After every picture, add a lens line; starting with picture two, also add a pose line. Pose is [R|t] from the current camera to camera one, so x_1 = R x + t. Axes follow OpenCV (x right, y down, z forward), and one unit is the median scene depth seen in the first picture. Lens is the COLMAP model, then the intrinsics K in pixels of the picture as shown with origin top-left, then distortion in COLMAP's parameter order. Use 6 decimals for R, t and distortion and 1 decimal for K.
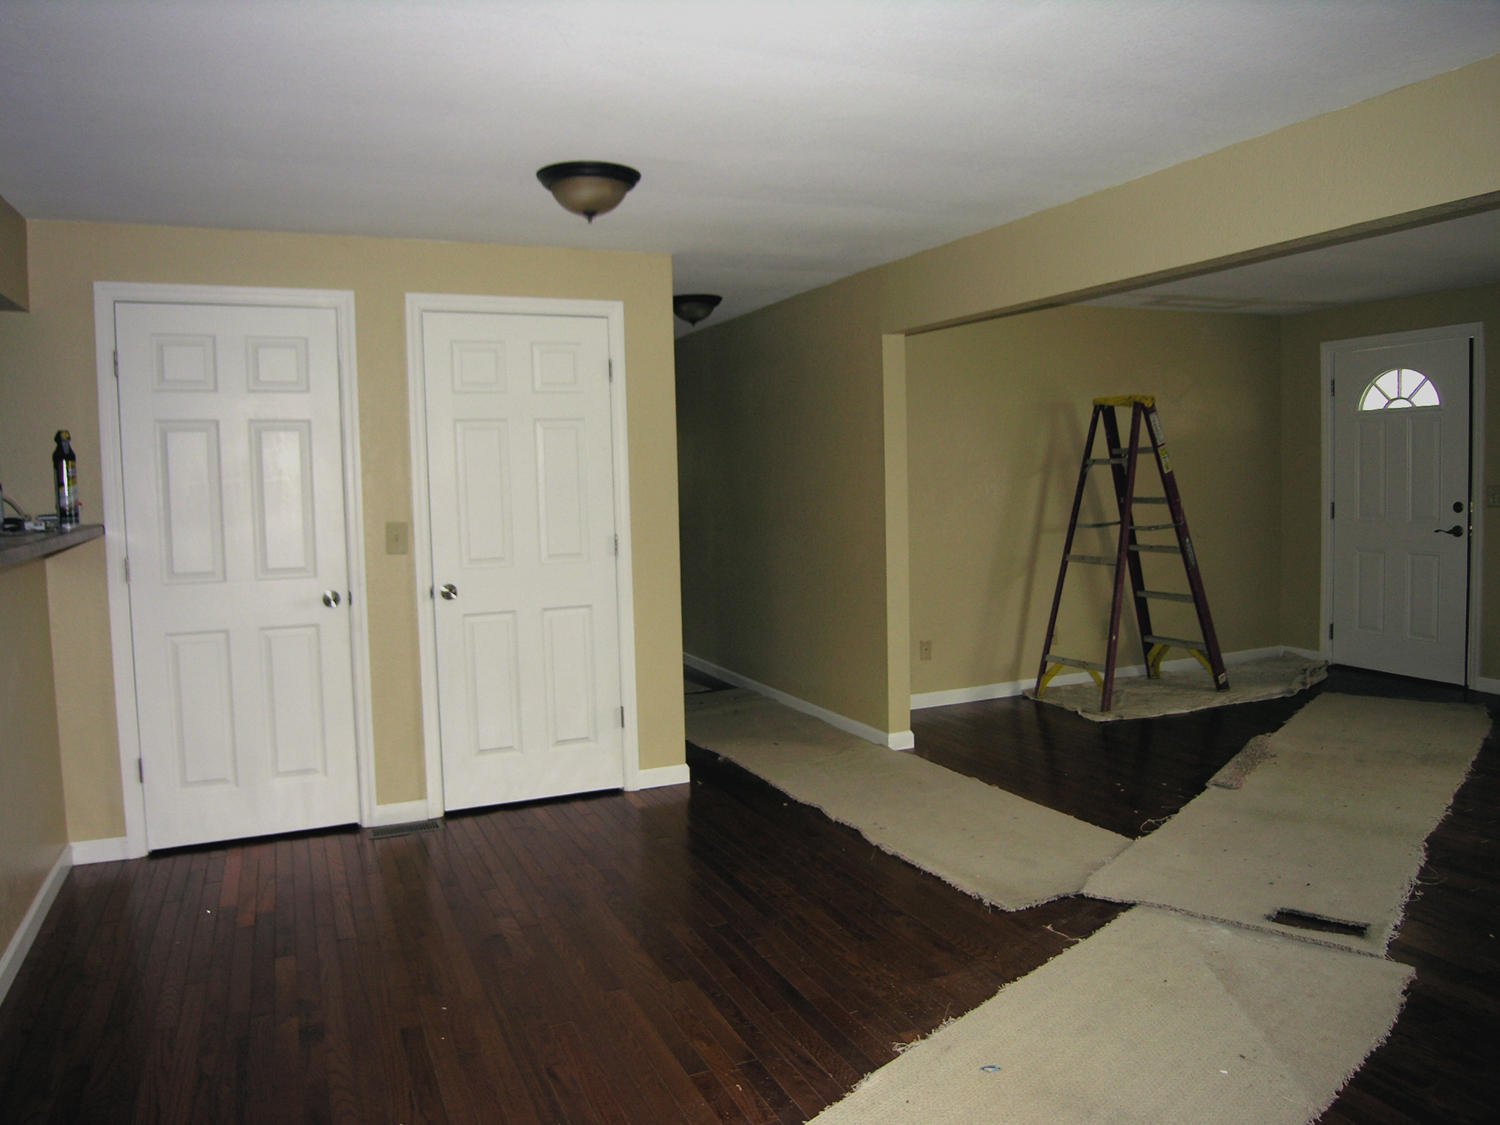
lens RADIAL K [[1091.3, 0, 746.3], [0, 1091.3, 560.1], [0, 0, 1]] dist [-0.055704, 0.008247]
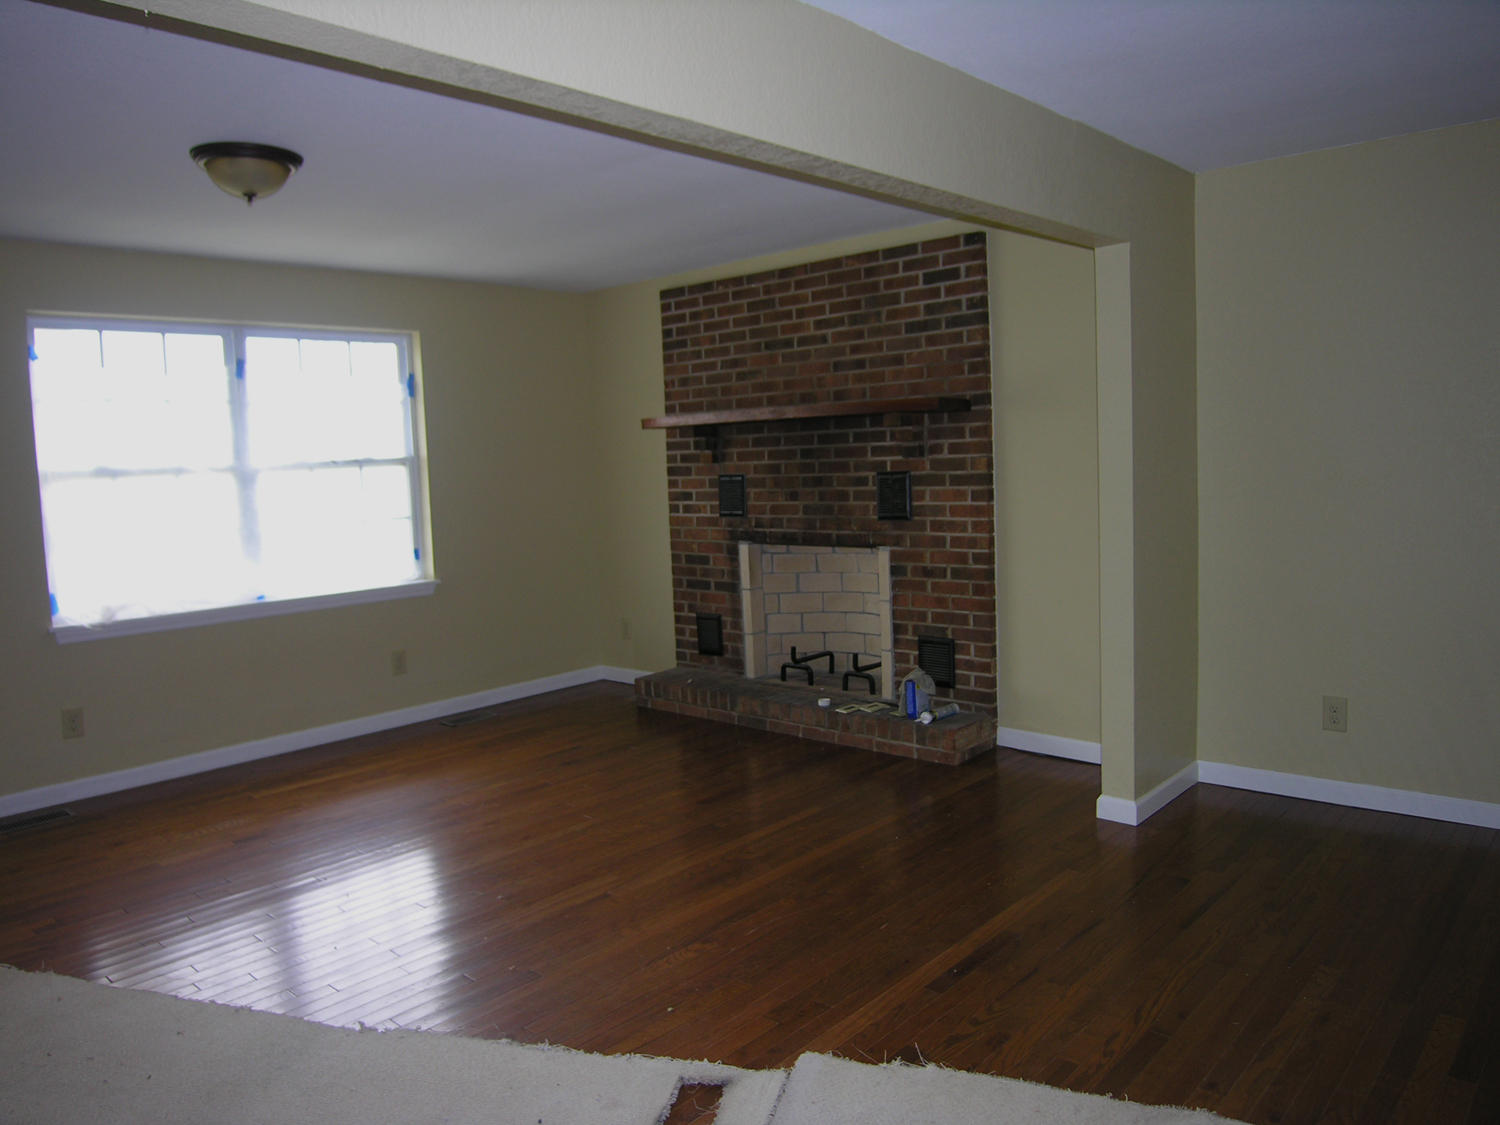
lens RADIAL K [[1091.3, 0, 746.2], [0, 1091.3, 552.6], [0, 0, 1]] dist [-0.055704, 0.008247]
pose [[-0.405307, -0.039132, 0.913343, -0.048784], [0.124630, 0.987390, 0.097610, -0.041066], [-0.905646, 0.153392, -0.395319, 0.588562]]
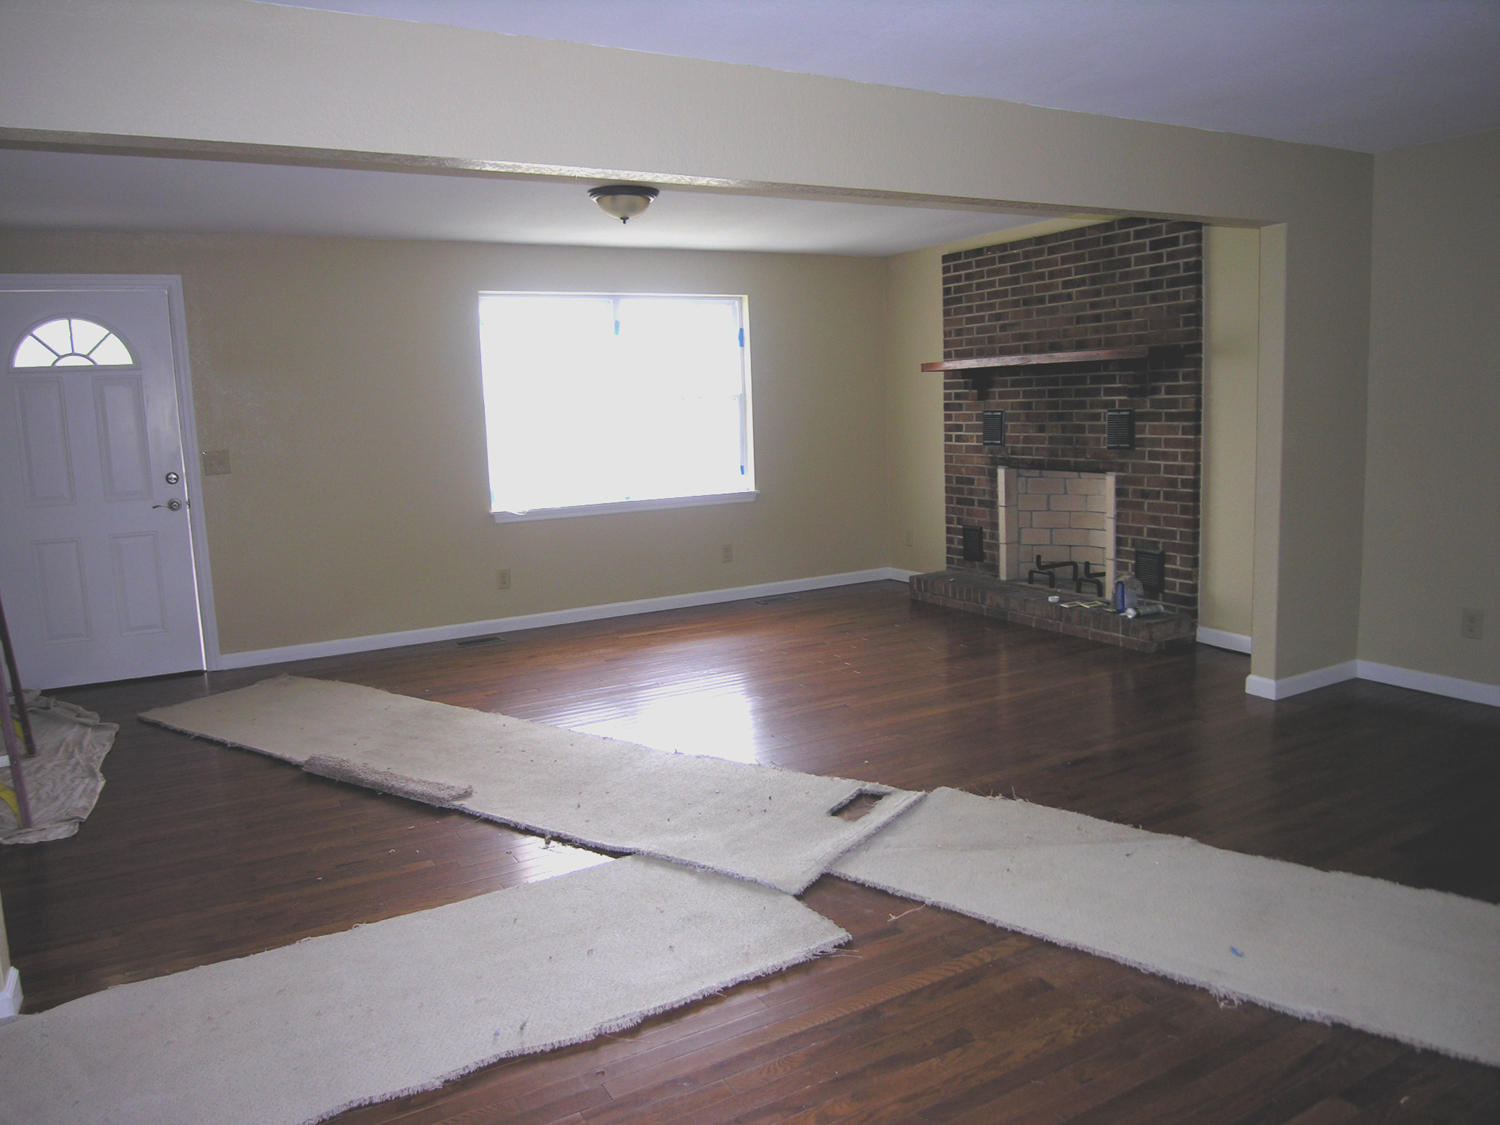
lens RADIAL K [[1091.3, 0, 745.3], [0, 1091.3, 562.4], [0, 0, 1]] dist [-0.055704, 0.008247]
pose [[-0.096919, -0.115022, 0.988624, -0.276717], [0.120079, 0.984693, 0.126337, -0.035326], [-0.988022, 0.130958, -0.081624, 0.584763]]
